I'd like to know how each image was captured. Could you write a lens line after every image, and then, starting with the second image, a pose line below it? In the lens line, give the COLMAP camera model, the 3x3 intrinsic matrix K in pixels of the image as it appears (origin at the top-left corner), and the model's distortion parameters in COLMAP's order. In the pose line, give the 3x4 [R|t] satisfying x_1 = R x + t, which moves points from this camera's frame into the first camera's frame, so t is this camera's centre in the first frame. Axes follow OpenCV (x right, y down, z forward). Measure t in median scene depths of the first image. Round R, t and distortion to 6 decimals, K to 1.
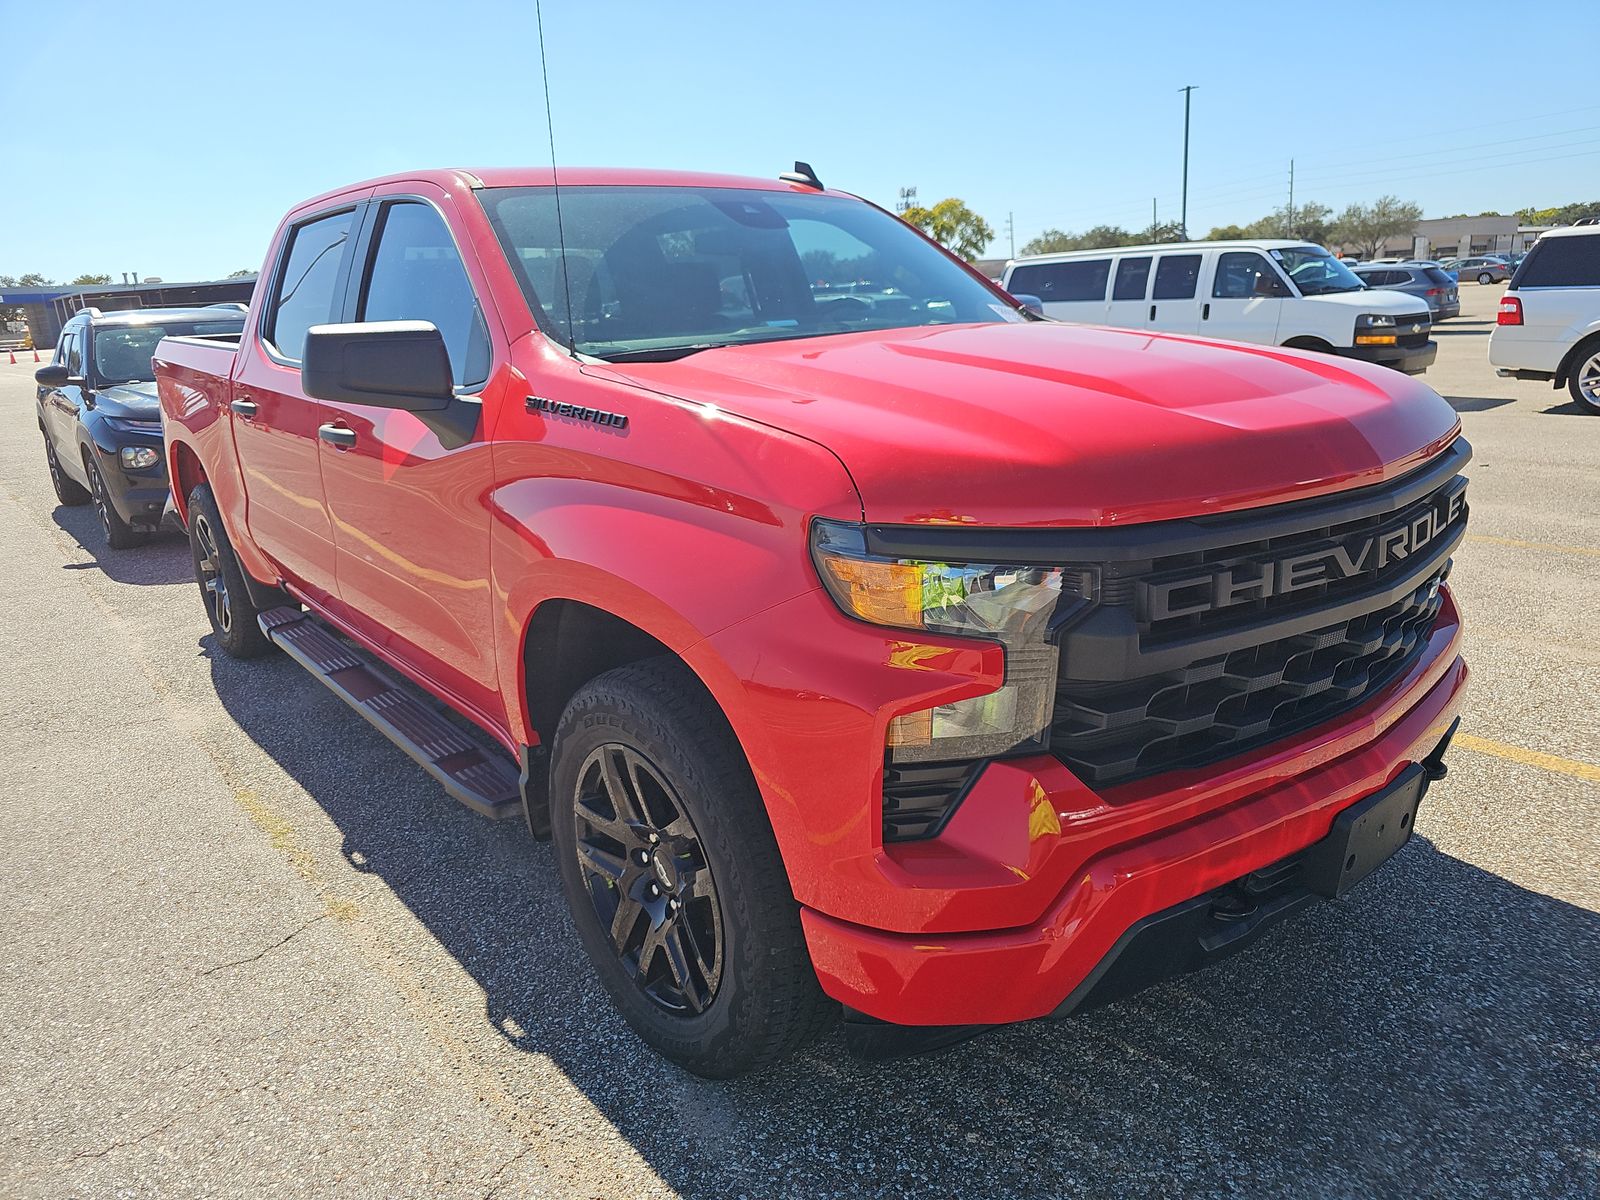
lens RADIAL K [[1094.4, 0, 818.5], [0, 1094.4, 603.6], [0, 0, 1]] dist [0.051632, -0.047190]
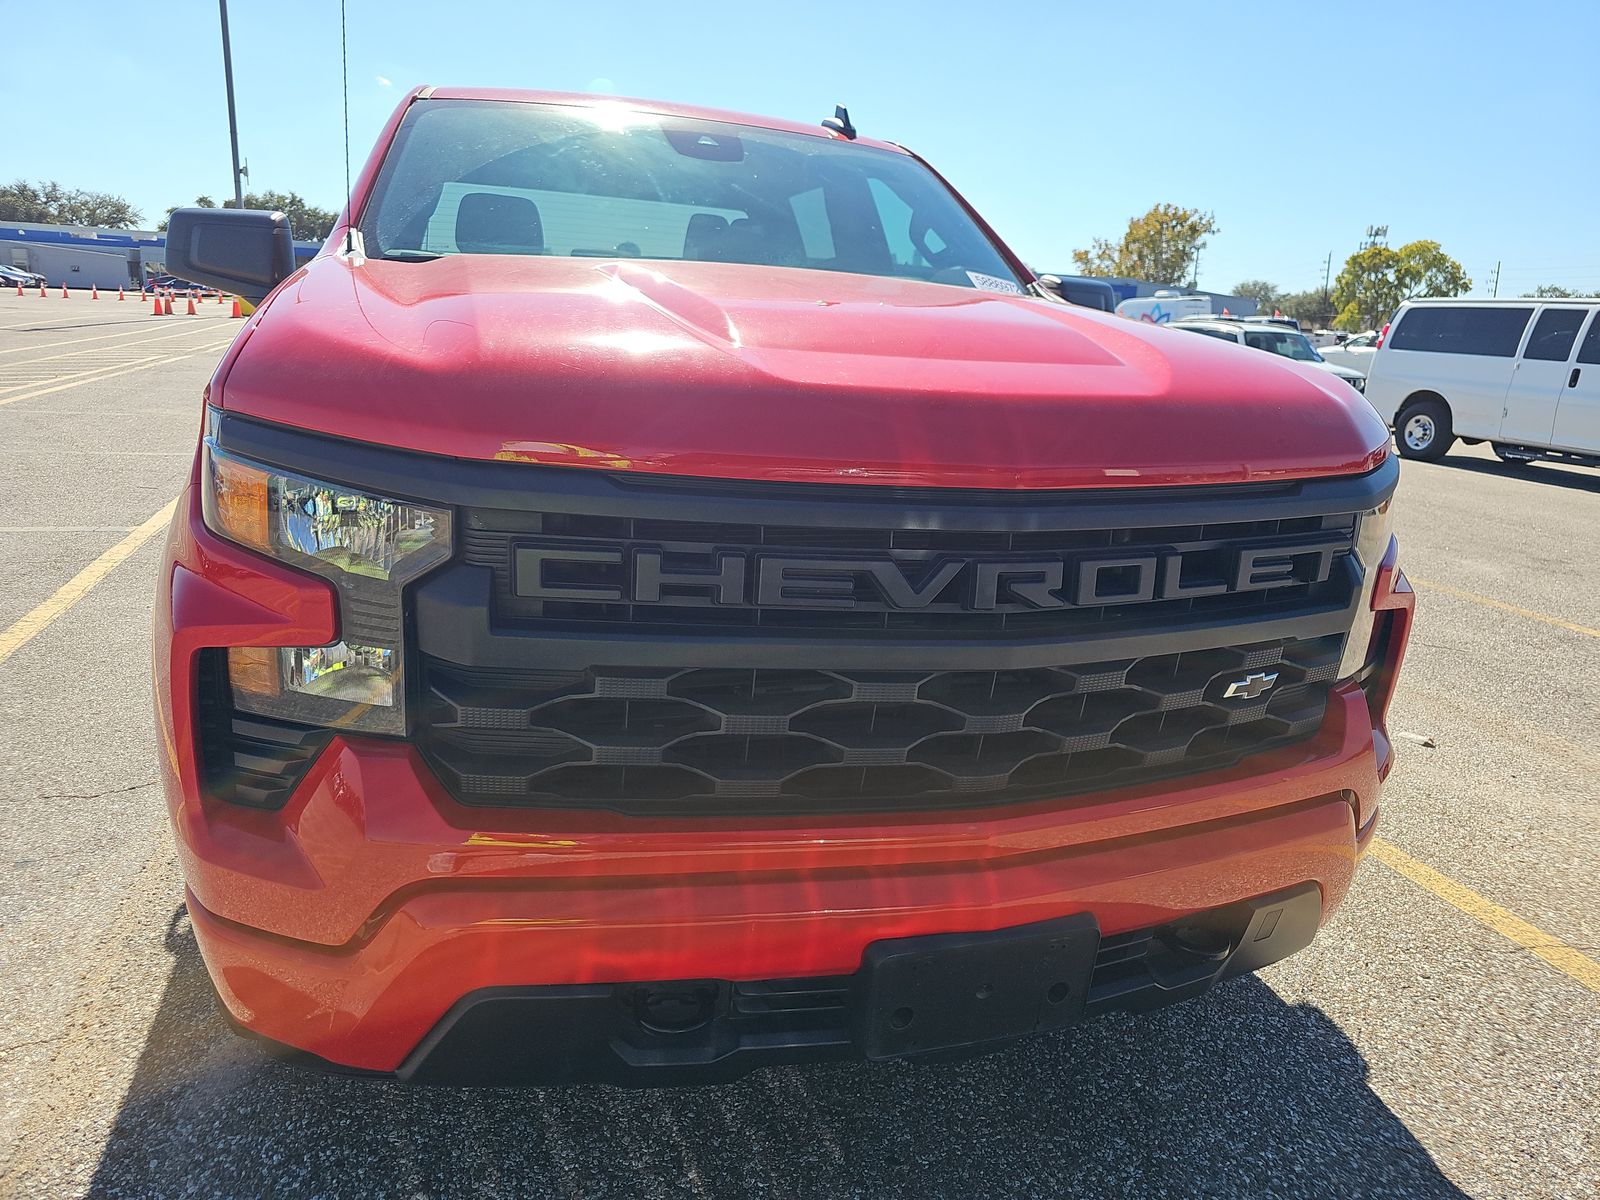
lens RADIAL K [[1094.4, 0, 818.5], [0, 1094.4, 603.6], [0, 0, 1]] dist [0.051632, -0.047190]
pose [[0.918761, 0.189637, -0.346288, 0.106635], [-0.196511, 0.980379, 0.015504, -0.004334], [0.342433, 0.053805, 0.938000, 0.051988]]
